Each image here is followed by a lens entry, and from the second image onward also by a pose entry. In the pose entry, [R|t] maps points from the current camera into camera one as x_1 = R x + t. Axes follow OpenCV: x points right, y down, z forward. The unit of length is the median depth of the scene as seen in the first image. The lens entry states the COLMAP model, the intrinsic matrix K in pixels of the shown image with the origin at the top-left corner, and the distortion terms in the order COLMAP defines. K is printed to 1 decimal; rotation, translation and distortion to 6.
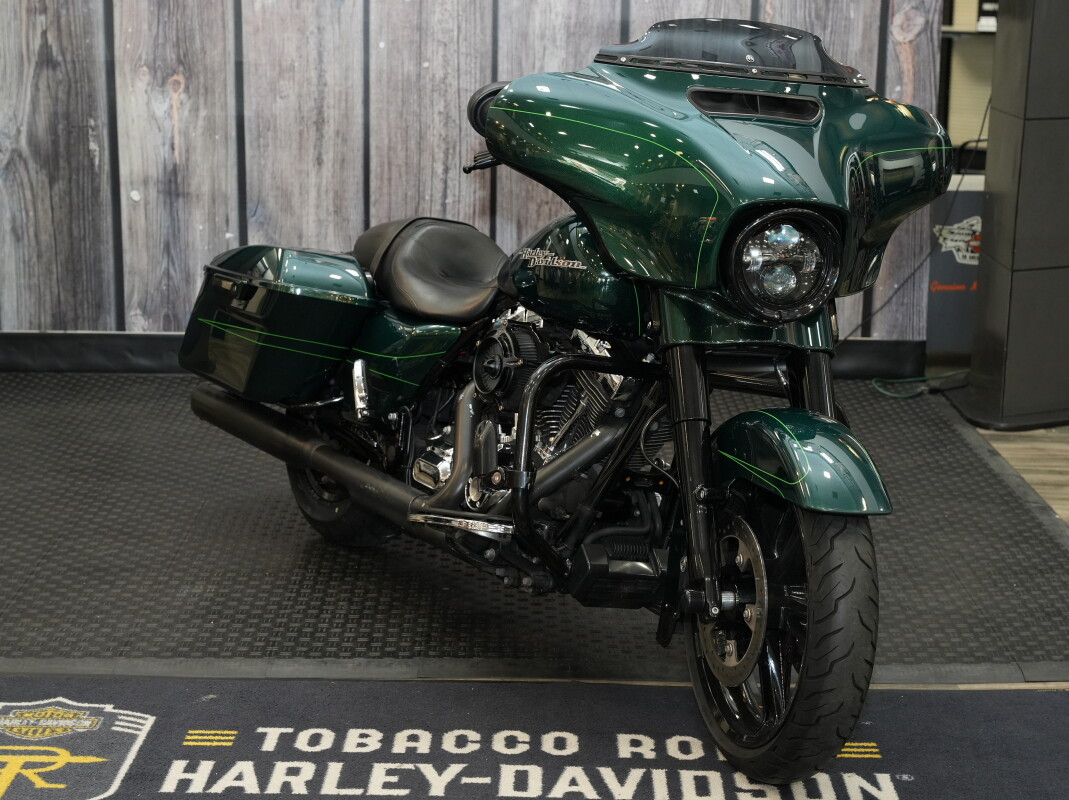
lens RADIAL K [[2066.0, 0, 533.0], [0, 2066.0, 402.4], [0, 0, 1]] dist [0.026706, 0.000000]
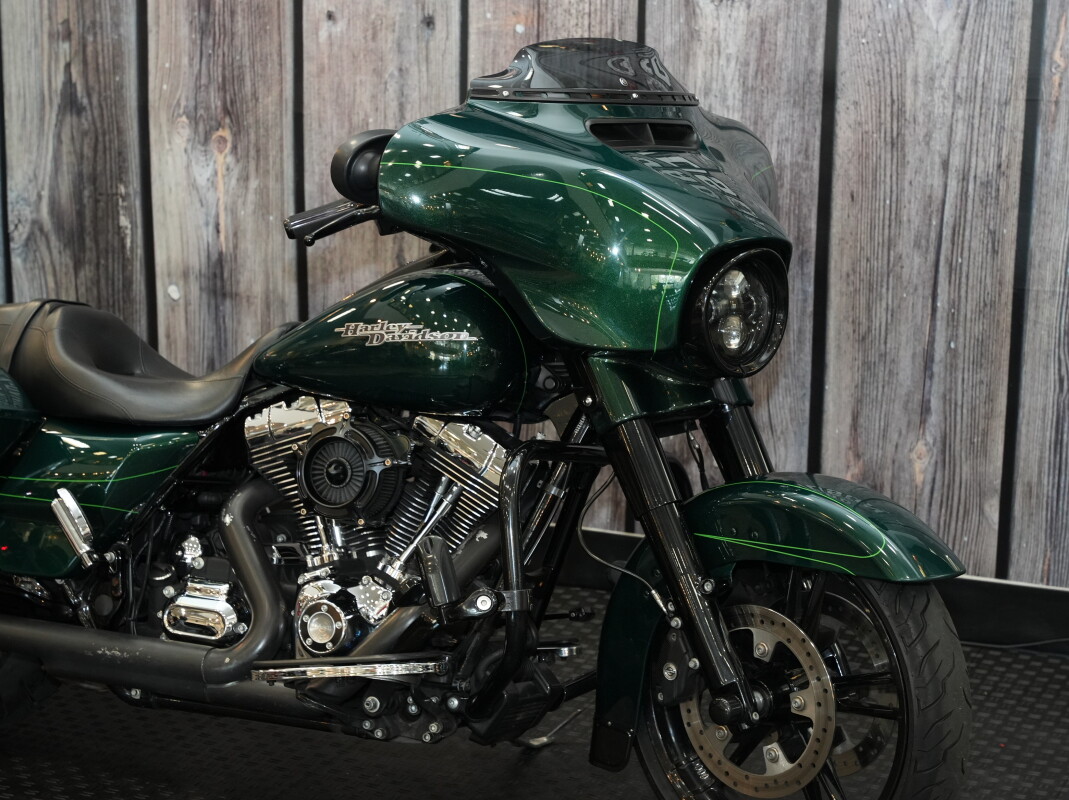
lens RADIAL K [[2321.7, 0, 534.5], [0, 2321.7, 400.5], [0, 0, 1]] dist [0.027026, 0.000000]
pose [[0.912369, 0.084082, -0.400641, 0.255524], [-0.089956, 0.995937, 0.004164, -0.078108], [0.399363, 0.032241, 0.916226, 0.311392]]
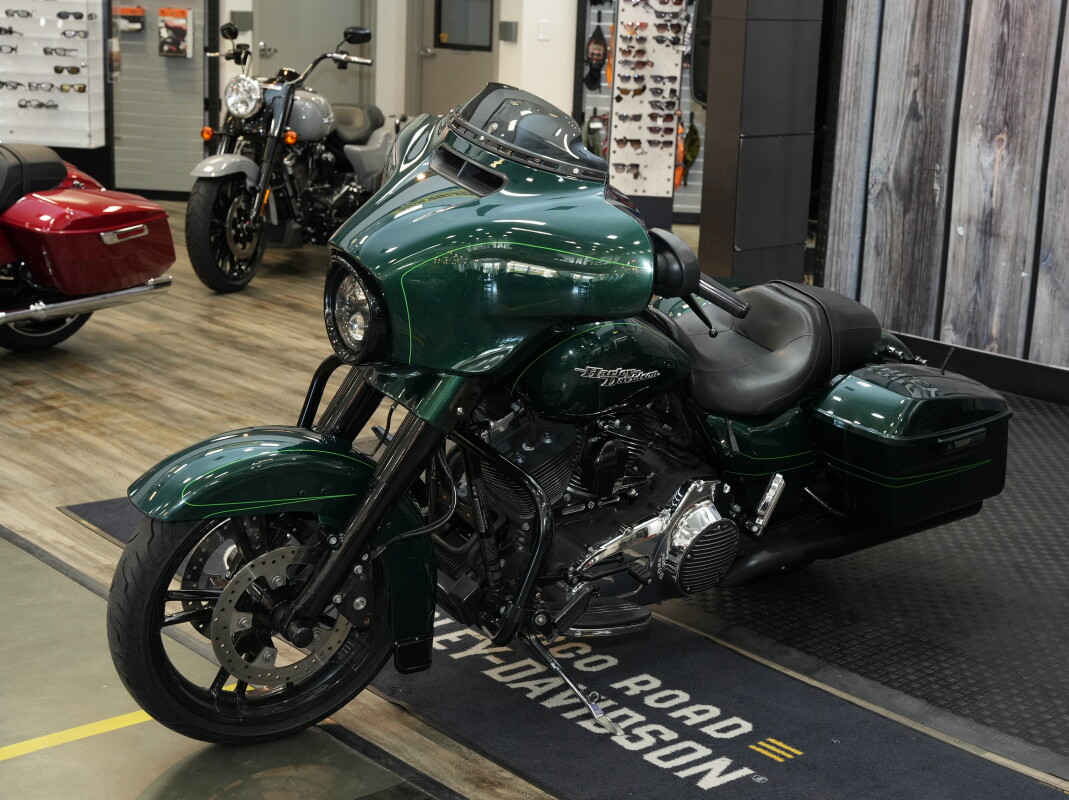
lens RADIAL K [[1716.8, 0, 539.2], [0, 1716.8, 401.6], [0, 0, 1]] dist [0.022455, 0.000000]
pose [[0.656960, 0.194286, -0.728461, 0.401484], [-0.198265, 0.976738, 0.081699, -0.036487], [0.727388, 0.090756, 0.680198, 0.151184]]
